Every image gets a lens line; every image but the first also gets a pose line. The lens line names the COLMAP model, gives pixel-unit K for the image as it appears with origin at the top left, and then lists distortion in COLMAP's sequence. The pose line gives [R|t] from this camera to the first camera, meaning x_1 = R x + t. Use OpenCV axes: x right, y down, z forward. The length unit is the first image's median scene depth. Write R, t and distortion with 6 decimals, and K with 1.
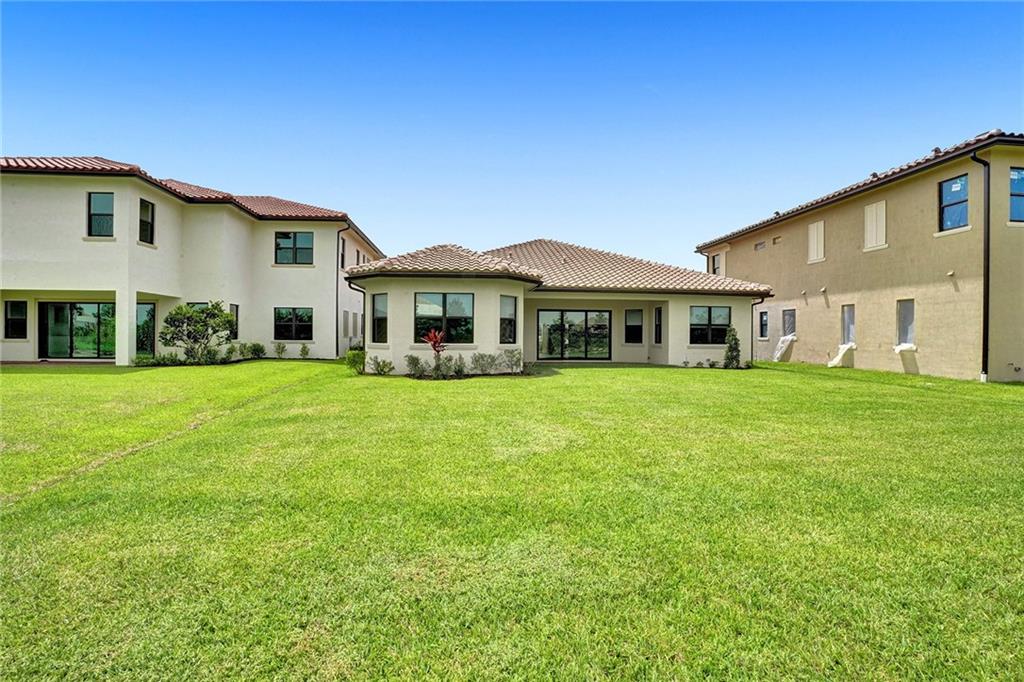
lens RADIAL K [[483.7, 0, 514.3], [0, 483.7, 335.9], [0, 0, 1]] dist [-0.070075, 0.025192]
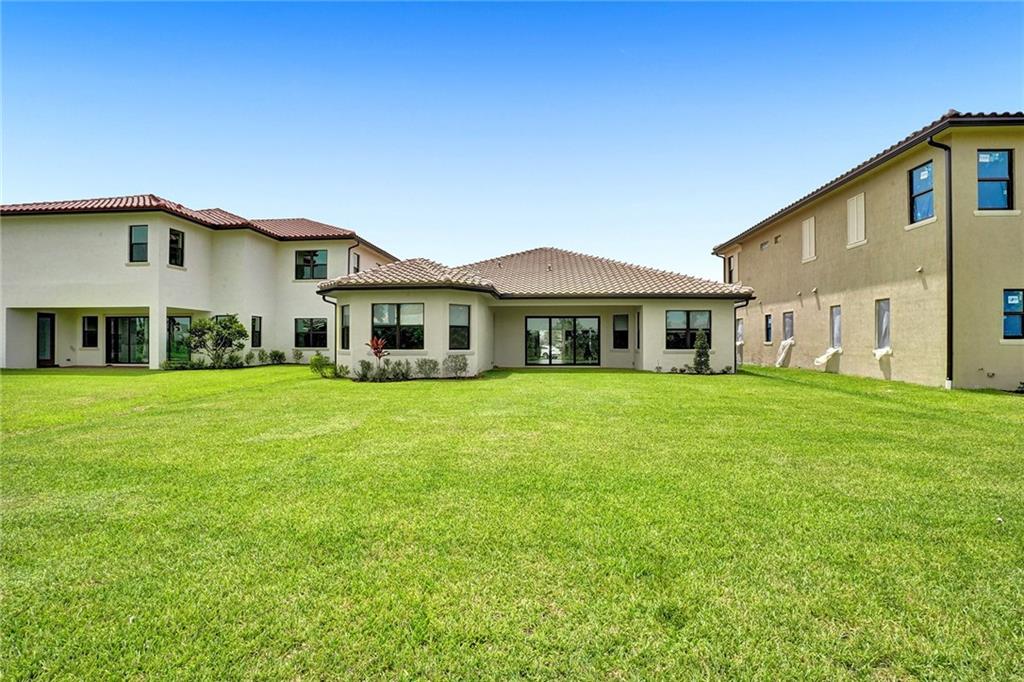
lens RADIAL K [[486.0, 0, 517.8], [0, 486.0, 335.3], [0, 0, 1]] dist [-0.068263, 0.026544]
pose [[0.985756, -0.009886, -0.167891, 0.246822], [0.007288, 0.999844, -0.016081, 0.002427], [0.168024, 0.014628, 0.985674, -0.028530]]
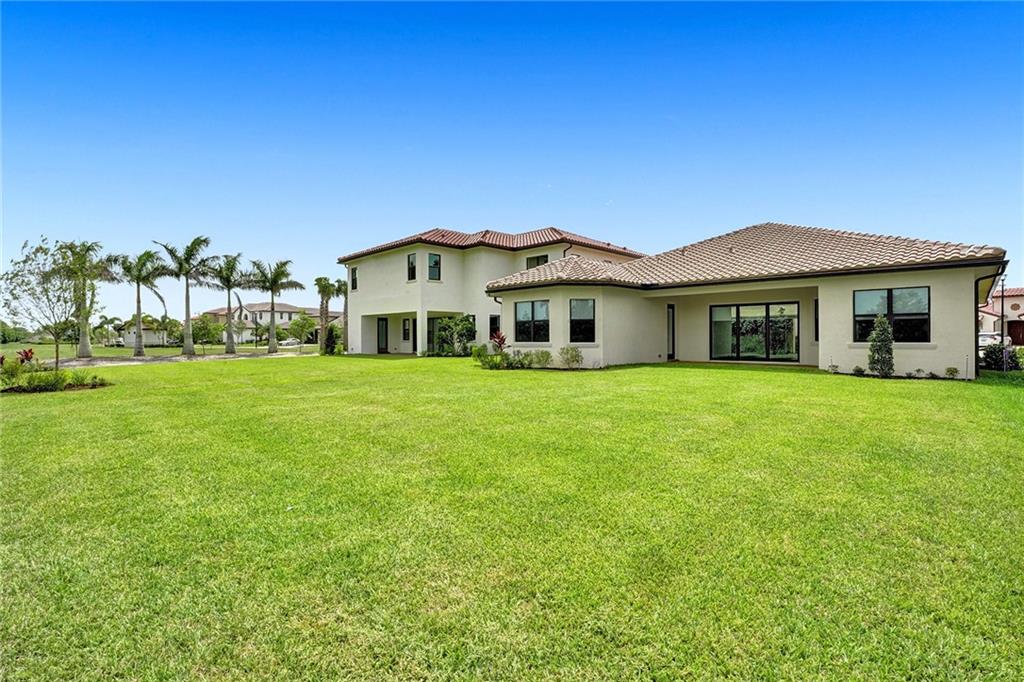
lens RADIAL K [[486.0, 0, 517.8], [0, 486.0, 335.3], [0, 0, 1]] dist [-0.068263, 0.026544]
pose [[0.636645, -0.013282, -0.771043, 0.632502], [0.013060, 0.999894, -0.006441, 0.004474], [0.771047, -0.005969, 0.636751, 0.147711]]
